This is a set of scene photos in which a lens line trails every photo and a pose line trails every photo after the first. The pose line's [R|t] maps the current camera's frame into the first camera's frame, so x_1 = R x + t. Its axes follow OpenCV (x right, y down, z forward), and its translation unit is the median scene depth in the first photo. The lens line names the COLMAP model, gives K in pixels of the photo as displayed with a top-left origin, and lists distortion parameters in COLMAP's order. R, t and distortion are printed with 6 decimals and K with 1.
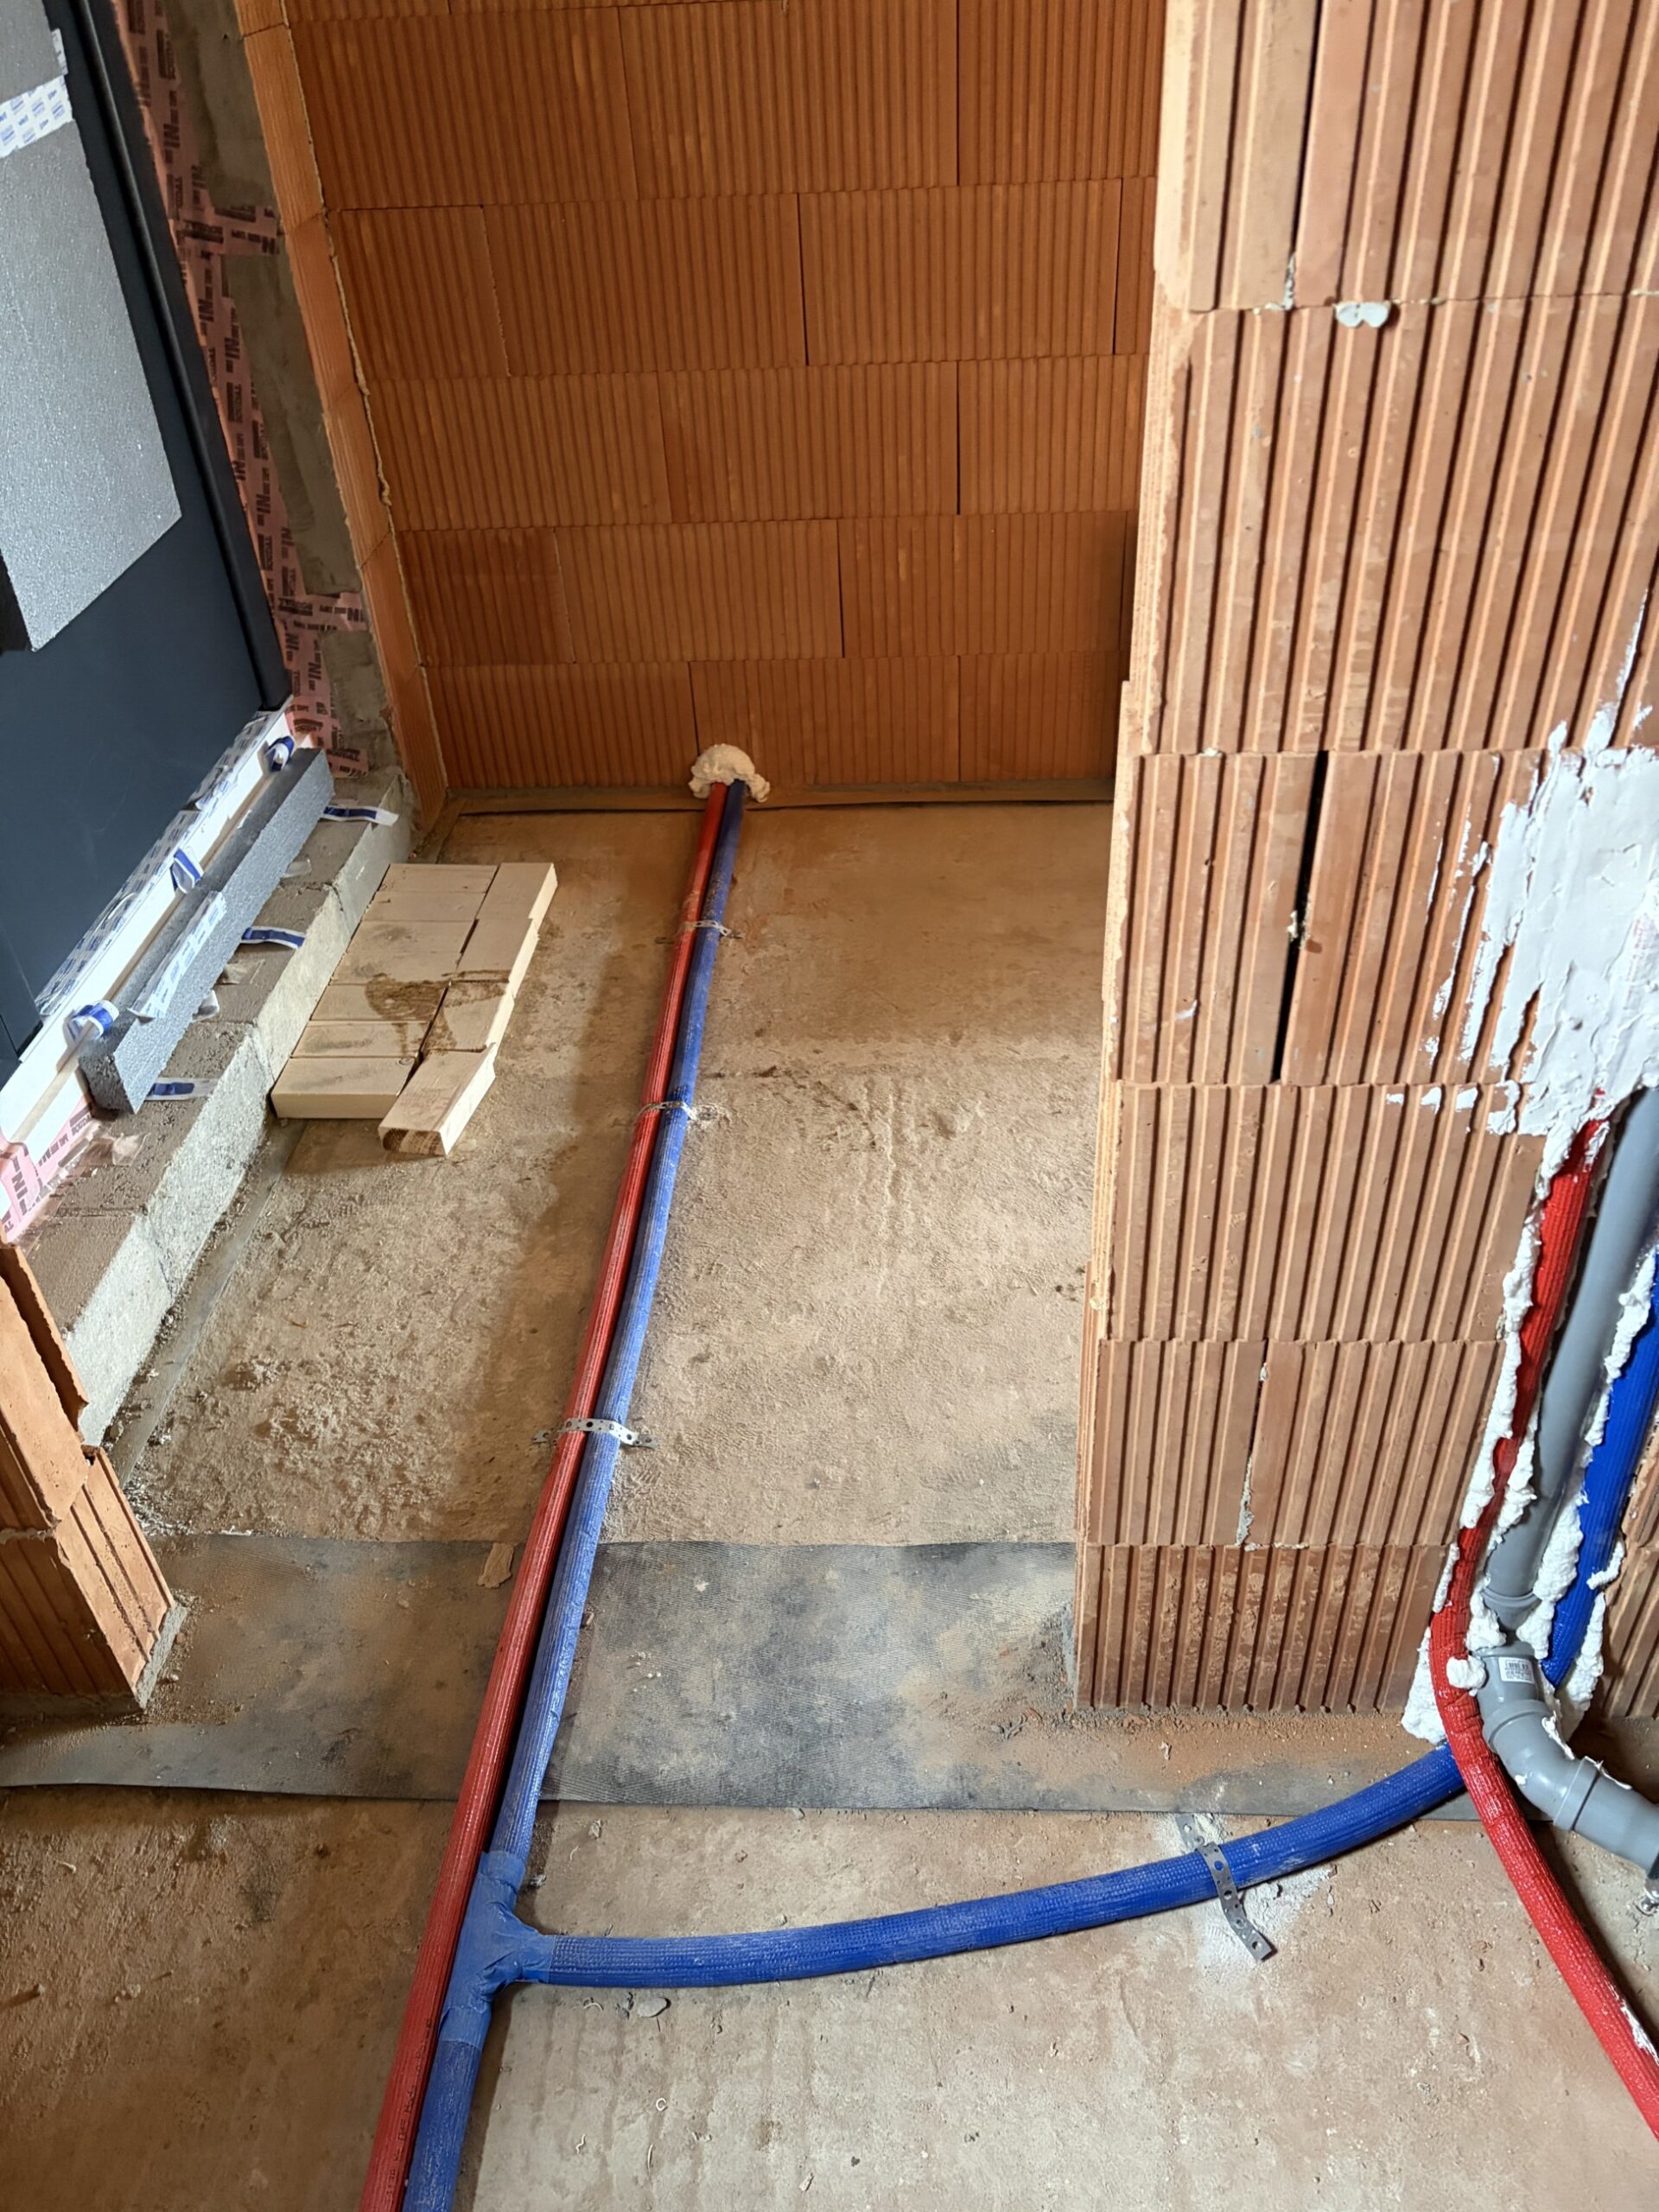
lens RADIAL K [[1680.8, 0, 829.5], [0, 1680.8, 1106.0], [0, 0, 1]] dist [0.050350, -0.004538]
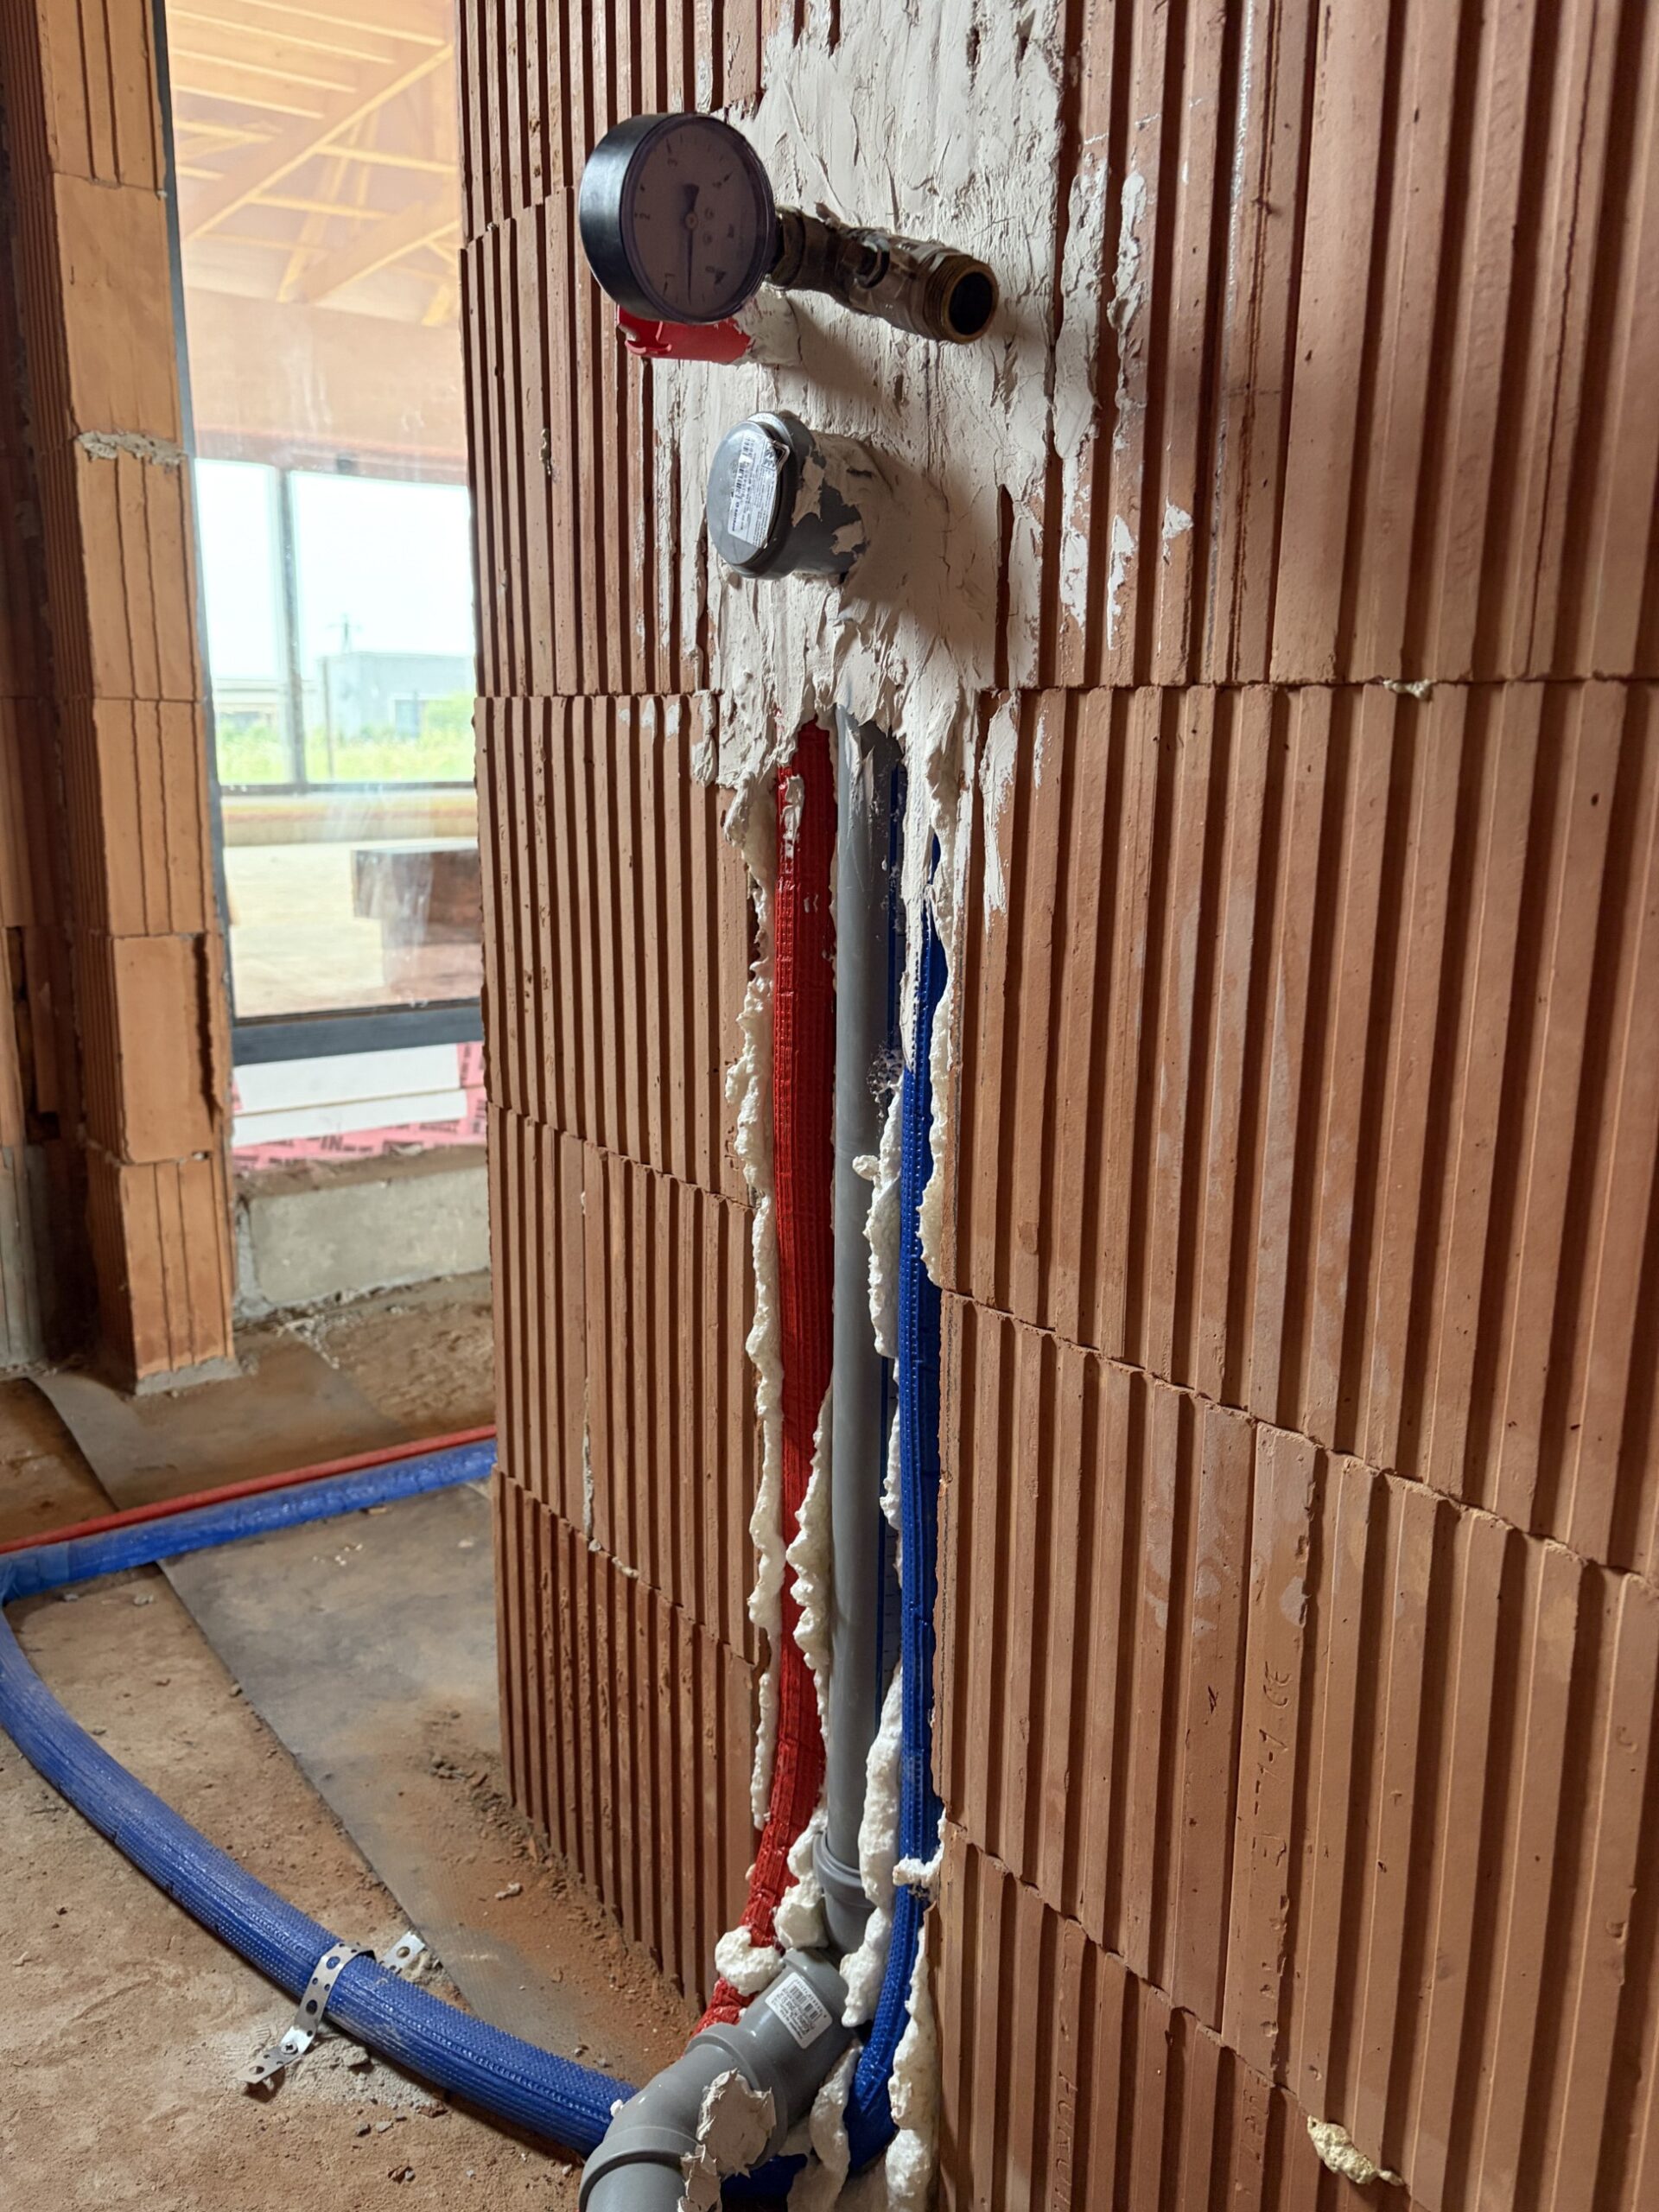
lens RADIAL K [[1647.8, 0, 829.5], [0, 1647.8, 1106.0], [0, 0, 1]] dist [-0.001797, -0.009039]
pose [[0.637420, 0.216077, -0.739599, 0.810282], [-0.498000, 0.847979, -0.181458, 0.189911], [0.587955, 0.483986, 0.648126, 0.562214]]
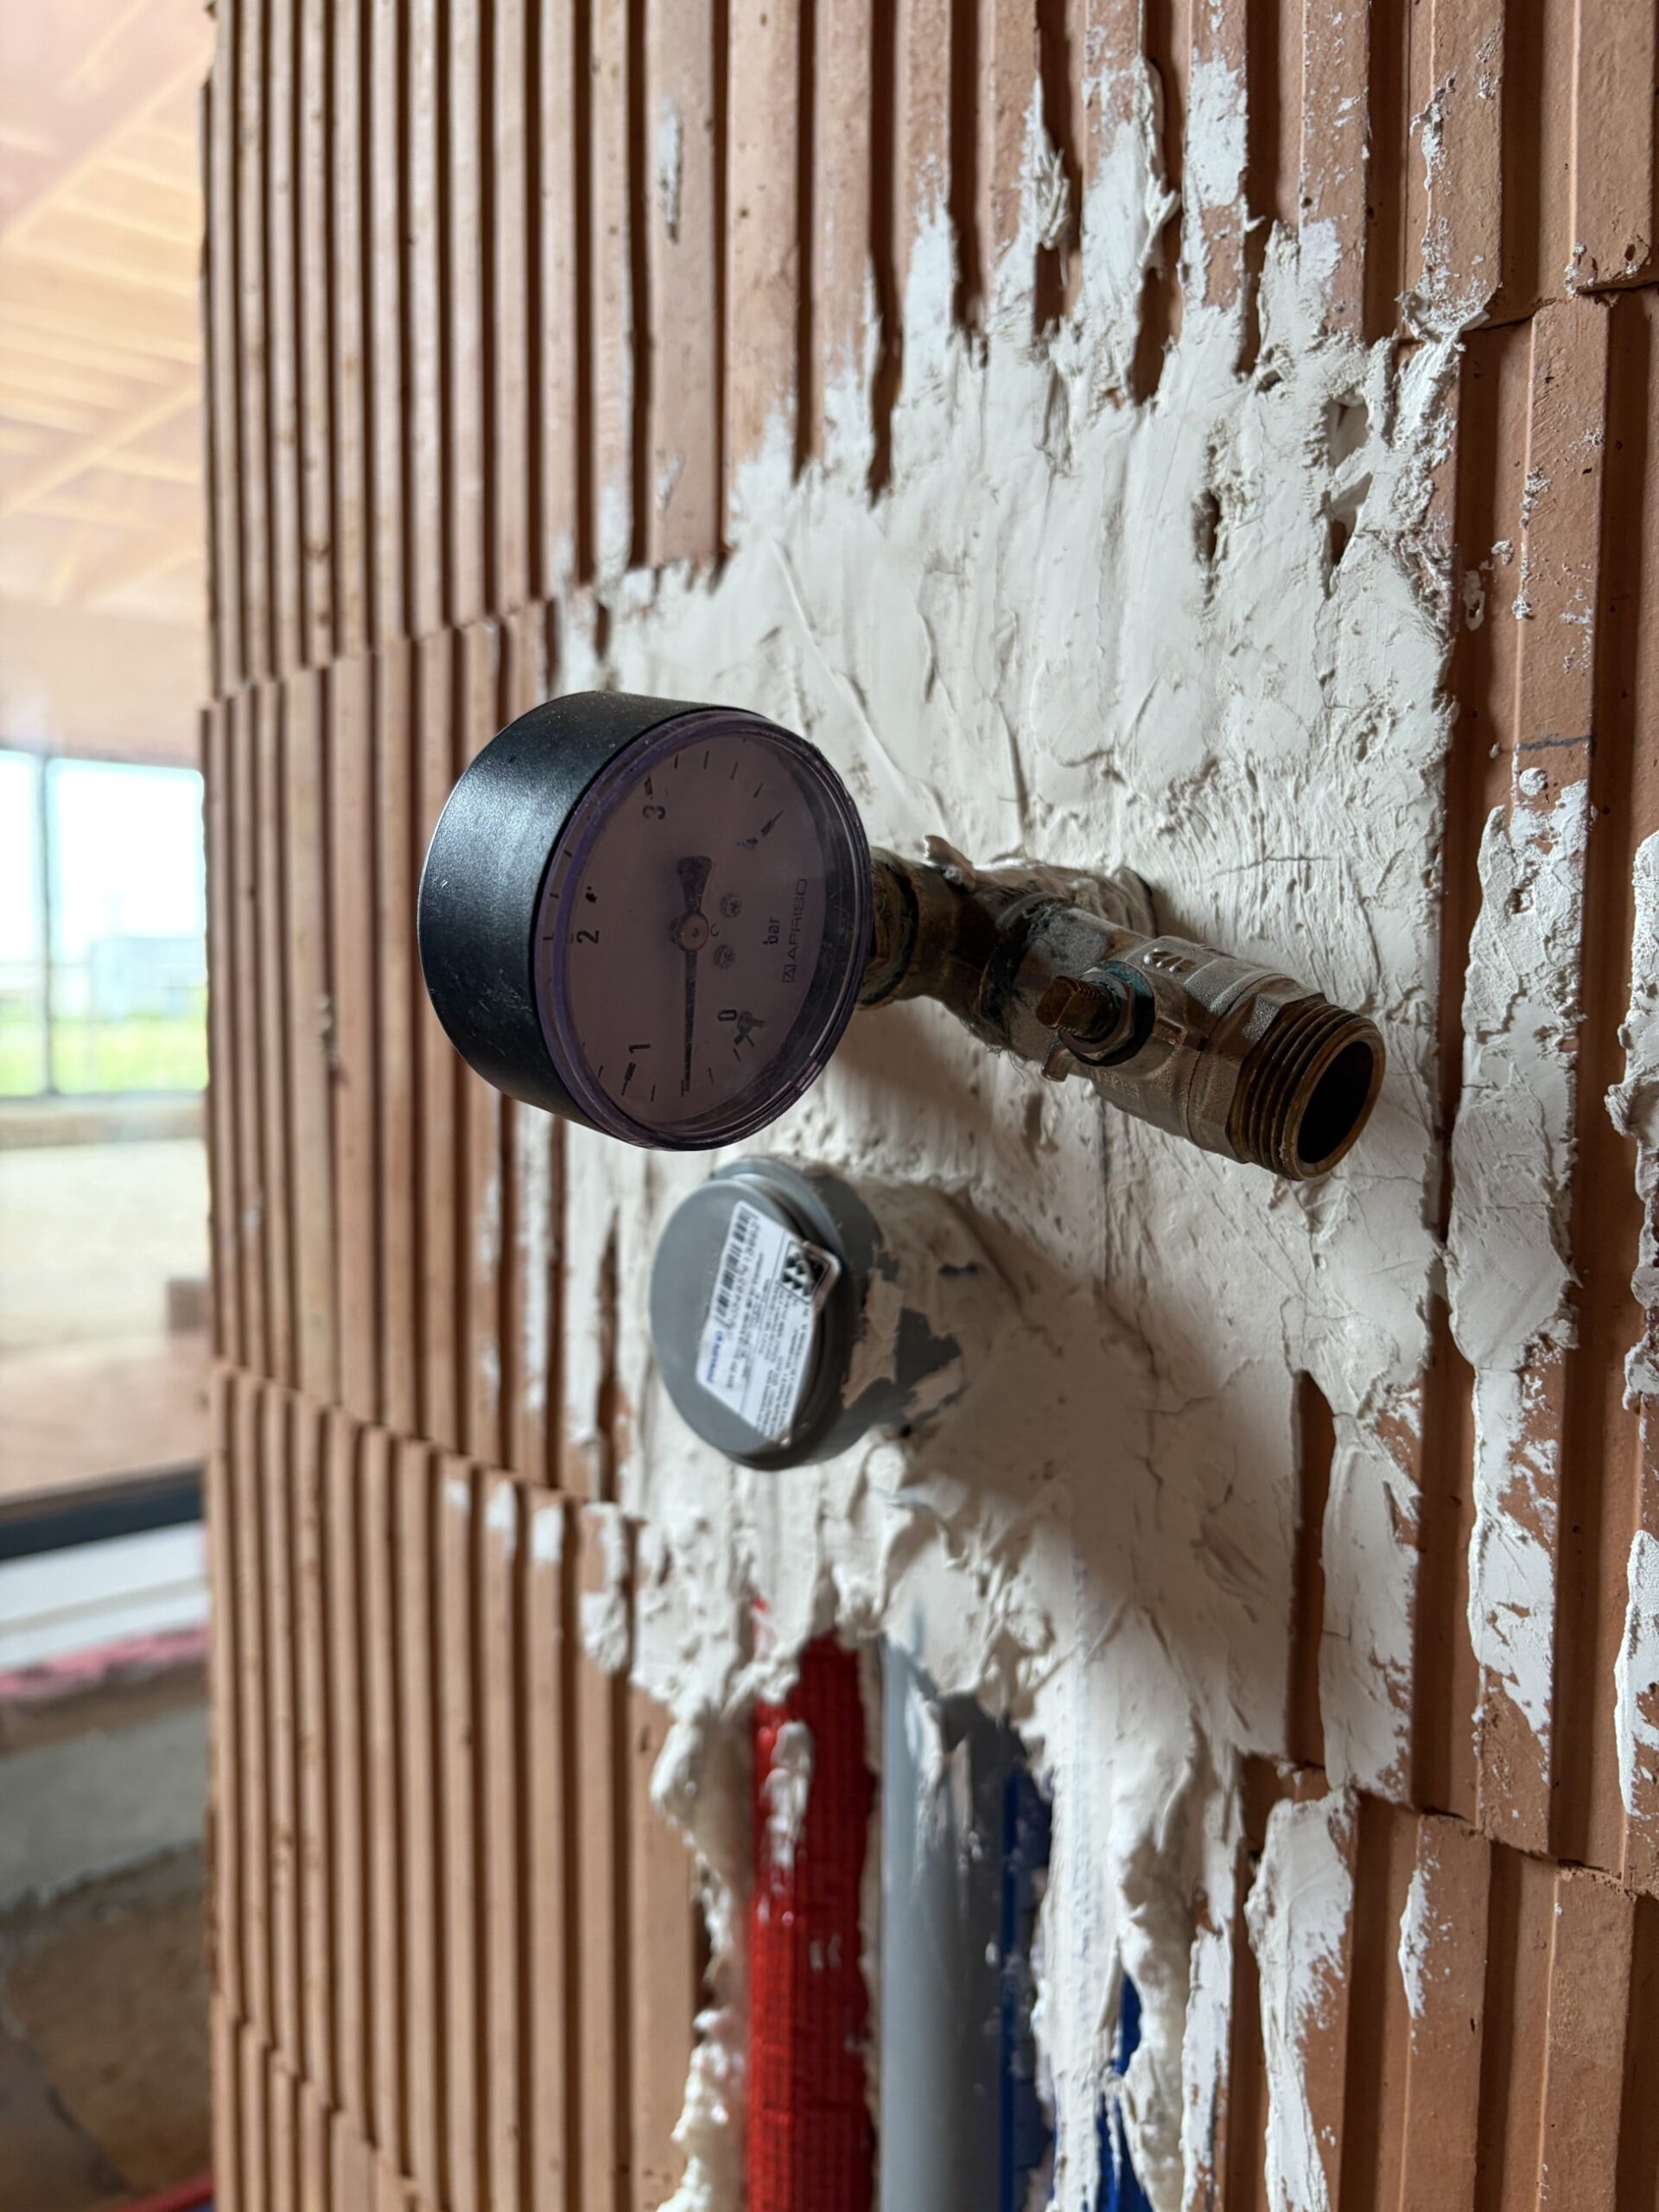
lens RADIAL K [[1735.6, 0, 829.5], [0, 1735.6, 1106.0], [0, 0, 1]] dist [-0.005985, -0.001856]
pose [[0.723325, 0.074431, -0.686484, 0.589122], [-0.446712, 0.808544, -0.383020, 0.034433], [0.526544, 0.583709, 0.618090, 0.604474]]
